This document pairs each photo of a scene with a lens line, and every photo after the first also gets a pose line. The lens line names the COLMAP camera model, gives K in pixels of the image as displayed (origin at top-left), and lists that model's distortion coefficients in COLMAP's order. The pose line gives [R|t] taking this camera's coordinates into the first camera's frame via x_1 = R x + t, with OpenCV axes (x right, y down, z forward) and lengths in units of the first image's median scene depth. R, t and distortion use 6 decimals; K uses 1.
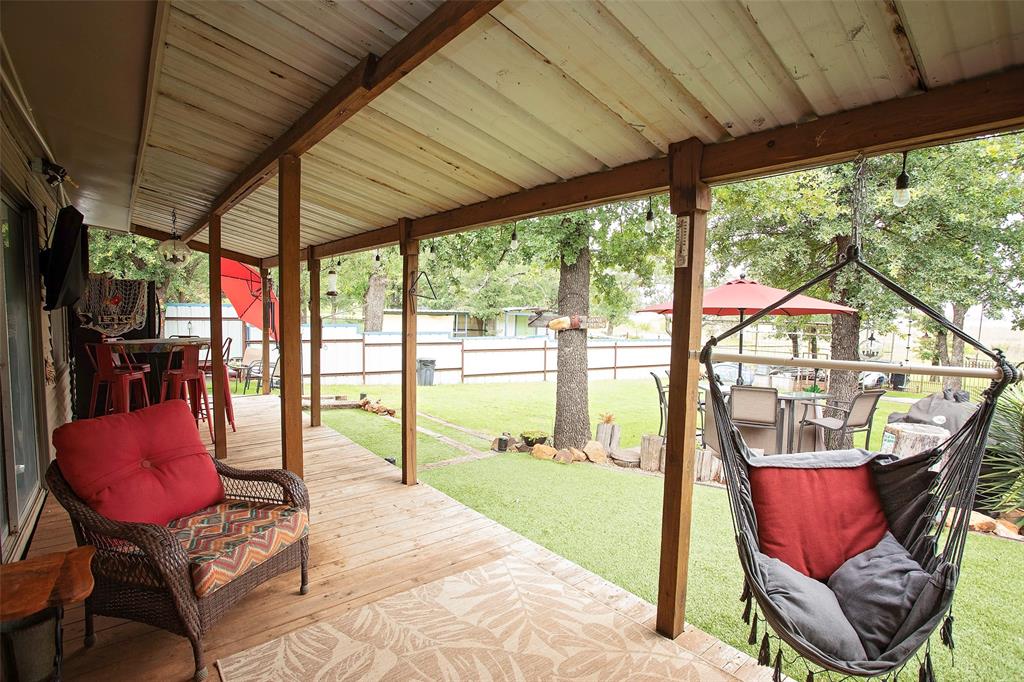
lens RADIAL K [[494.9, 0, 512.0], [0, 494.9, 341.0], [0, 0, 1]] dist [-0.063093, 0.024709]
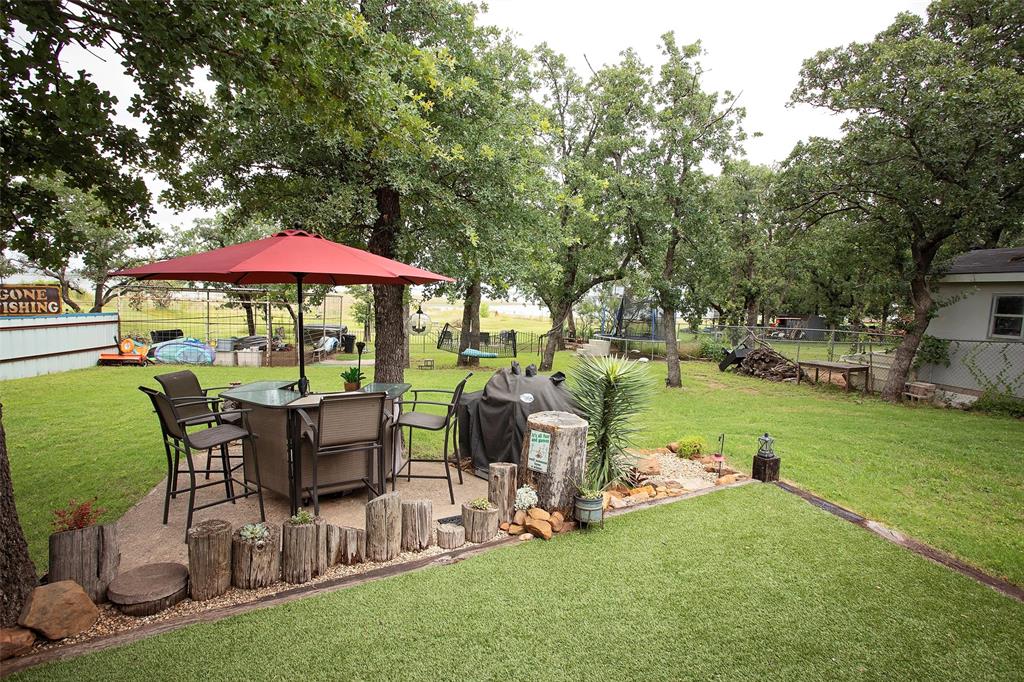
lens RADIAL K [[494.9, 0, 512.0], [0, 494.9, 341.0], [0, 0, 1]] dist [-0.063093, 0.024709]
pose [[0.481642, -0.083315, 0.872399, 0.016718], [0.022799, 0.996325, 0.082563, -0.023167], [-0.876072, -0.019875, 0.481771, 0.399686]]
